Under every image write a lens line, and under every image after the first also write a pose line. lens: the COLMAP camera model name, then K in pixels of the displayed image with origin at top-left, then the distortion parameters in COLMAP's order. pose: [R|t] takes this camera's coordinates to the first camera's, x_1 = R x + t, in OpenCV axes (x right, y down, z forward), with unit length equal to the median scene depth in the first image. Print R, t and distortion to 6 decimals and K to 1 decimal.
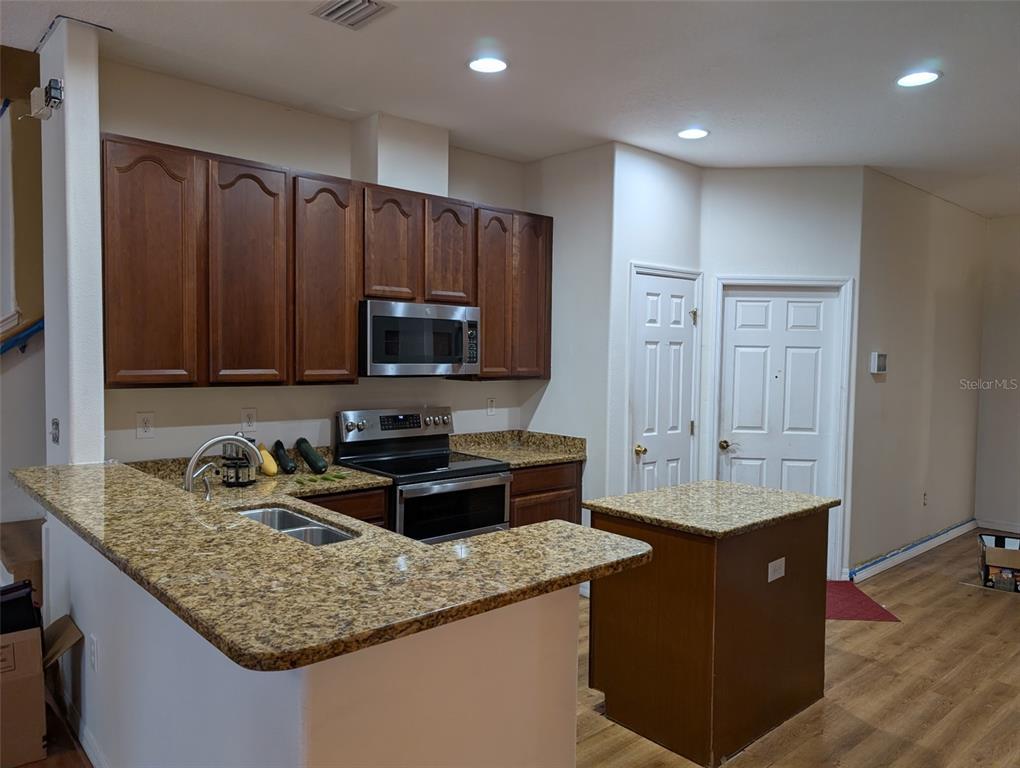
lens RADIAL K [[727.1, 0, 516.5], [0, 727.1, 401.0], [0, 0, 1]] dist [0.027801, -0.001057]
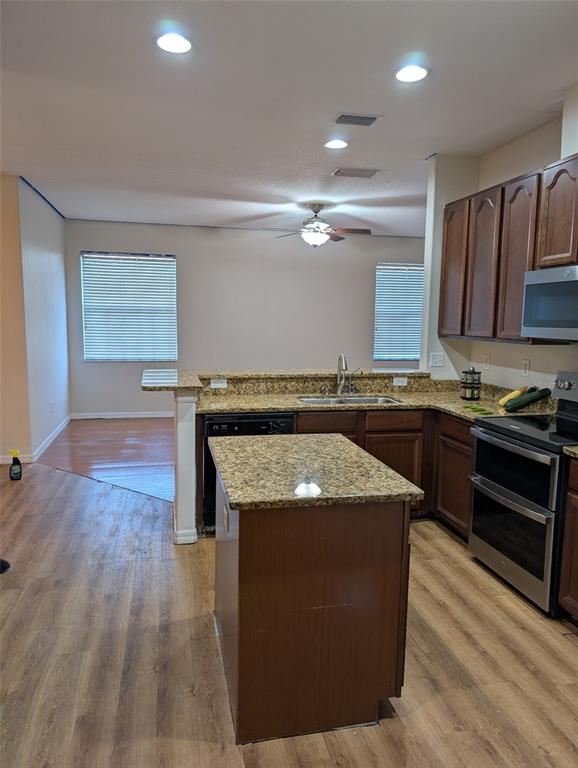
lens RADIAL K [[545.9, 0, 296.8], [0, 545.9, 389.1], [0, 0, 1]] dist [0.033442, -0.024053]
pose [[-0.481692, 0.089450, -0.871764, 0.685614], [-0.086751, 0.985024, 0.149006, -0.047822], [0.872036, 0.147401, -0.466718, 1.013511]]
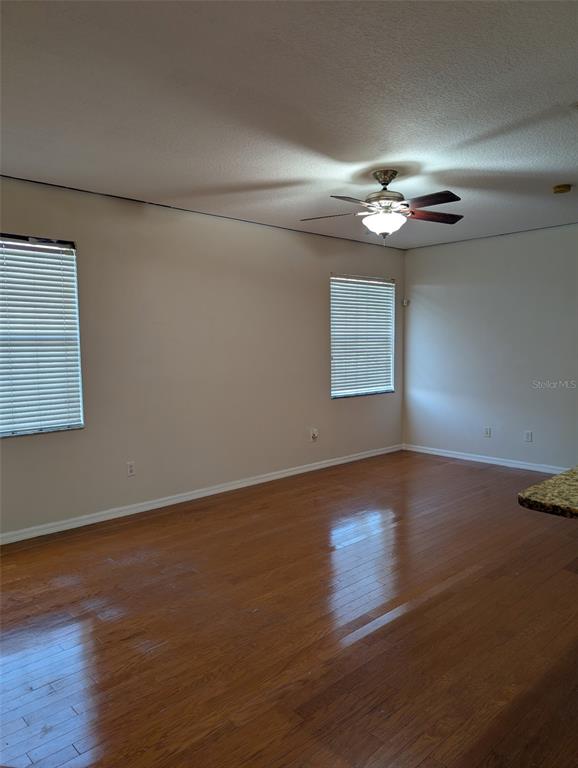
lens RADIAL K [[547.5, 0, 287.9], [0, 547.5, 405.2], [0, 0, 1]] dist [0.027801, -0.001057]
pose [[0.014926, 0.096932, -0.995179, 0.304029], [-0.063394, 0.993379, 0.095806, 0.002399], [0.997877, 0.061658, 0.020972, 0.097904]]
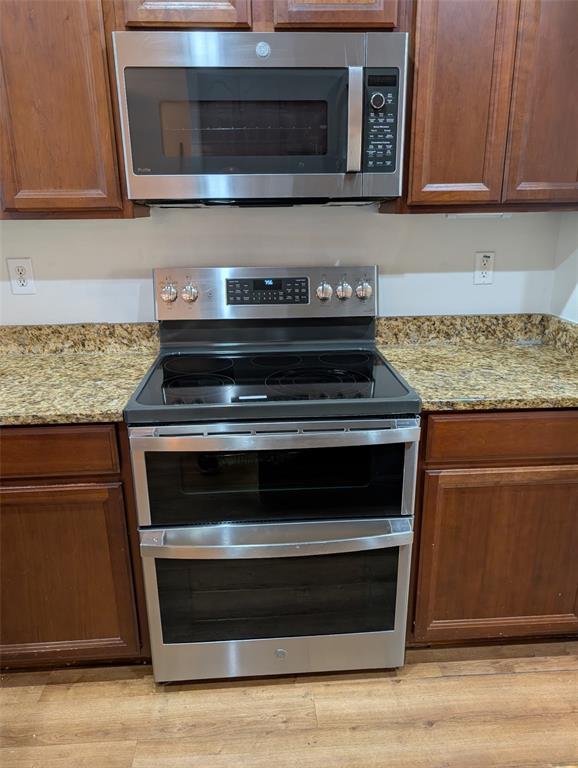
lens RADIAL K [[548.6, 0, 288.7], [0, 548.6, 386.3], [0, 0, 1]] dist [0.014757, -0.001698]
pose [[0.782129, 0.166158, -0.600554, 0.127833], [-0.019472, 0.969838, 0.242971, -0.003625], [0.622812, -0.178340, 0.761774, 0.685441]]
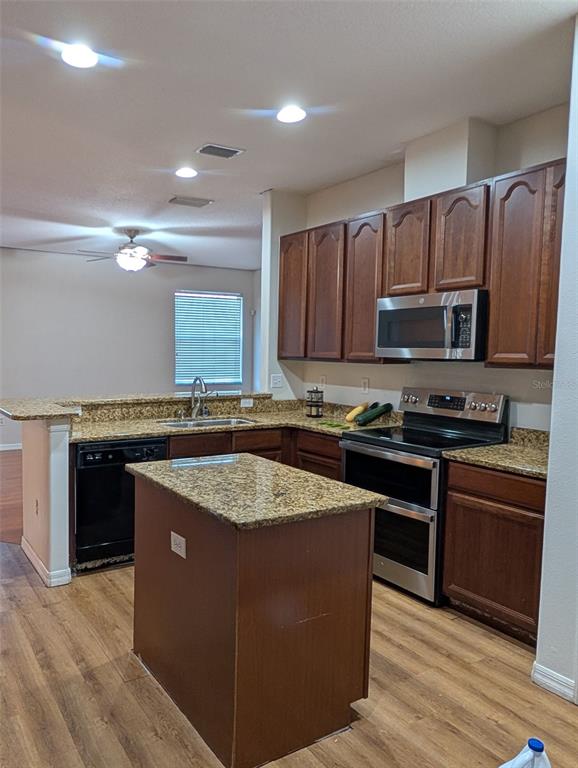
lens RADIAL K [[549.5, 0, 207.6], [0, 549.5, 393.3], [0, 0, 1]] dist [0.007662, 0.001350]
pose [[-0.214912, 0.061845, -0.974673, 0.753211], [-0.083440, 0.993181, 0.081418, -0.023173], [0.973062, 0.098824, -0.208286, 0.838970]]
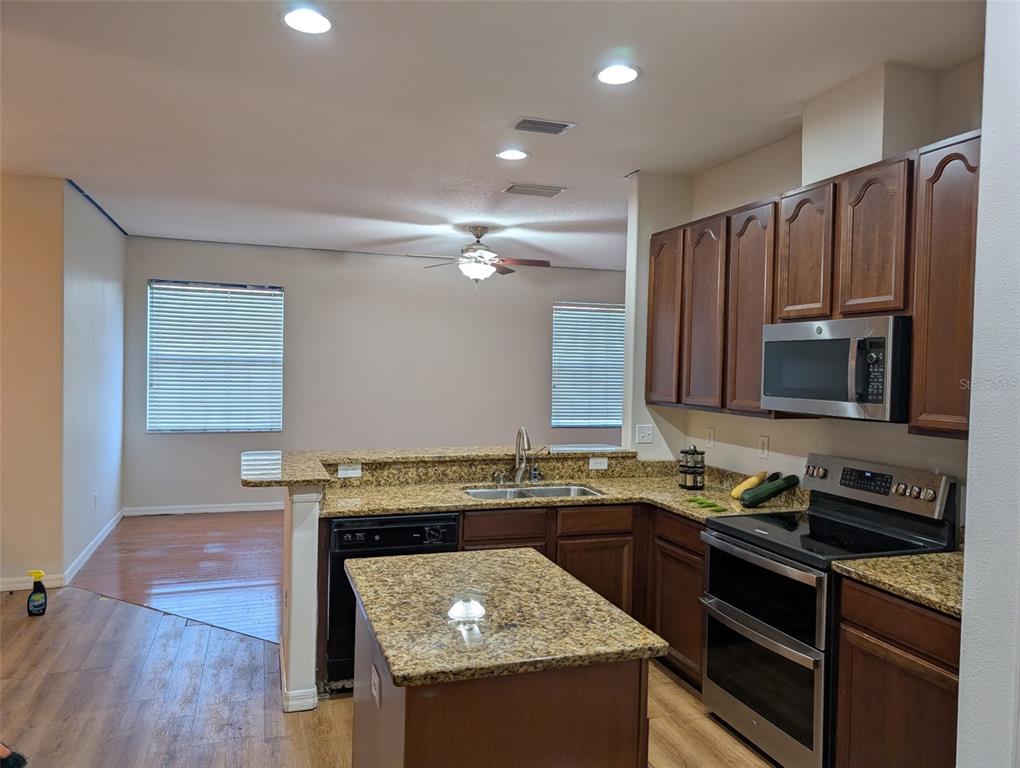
lens RADIAL K [[725.0, 0, 517.3], [0, 725.0, 388.4], [0, 0, 1]] dist [0.033442, -0.024053]
pose [[-0.384316, 0.003547, -0.923195, 0.672705], [-0.093504, 0.994701, 0.042746, -0.063960], [0.918454, 0.102750, -0.381948, 0.971444]]
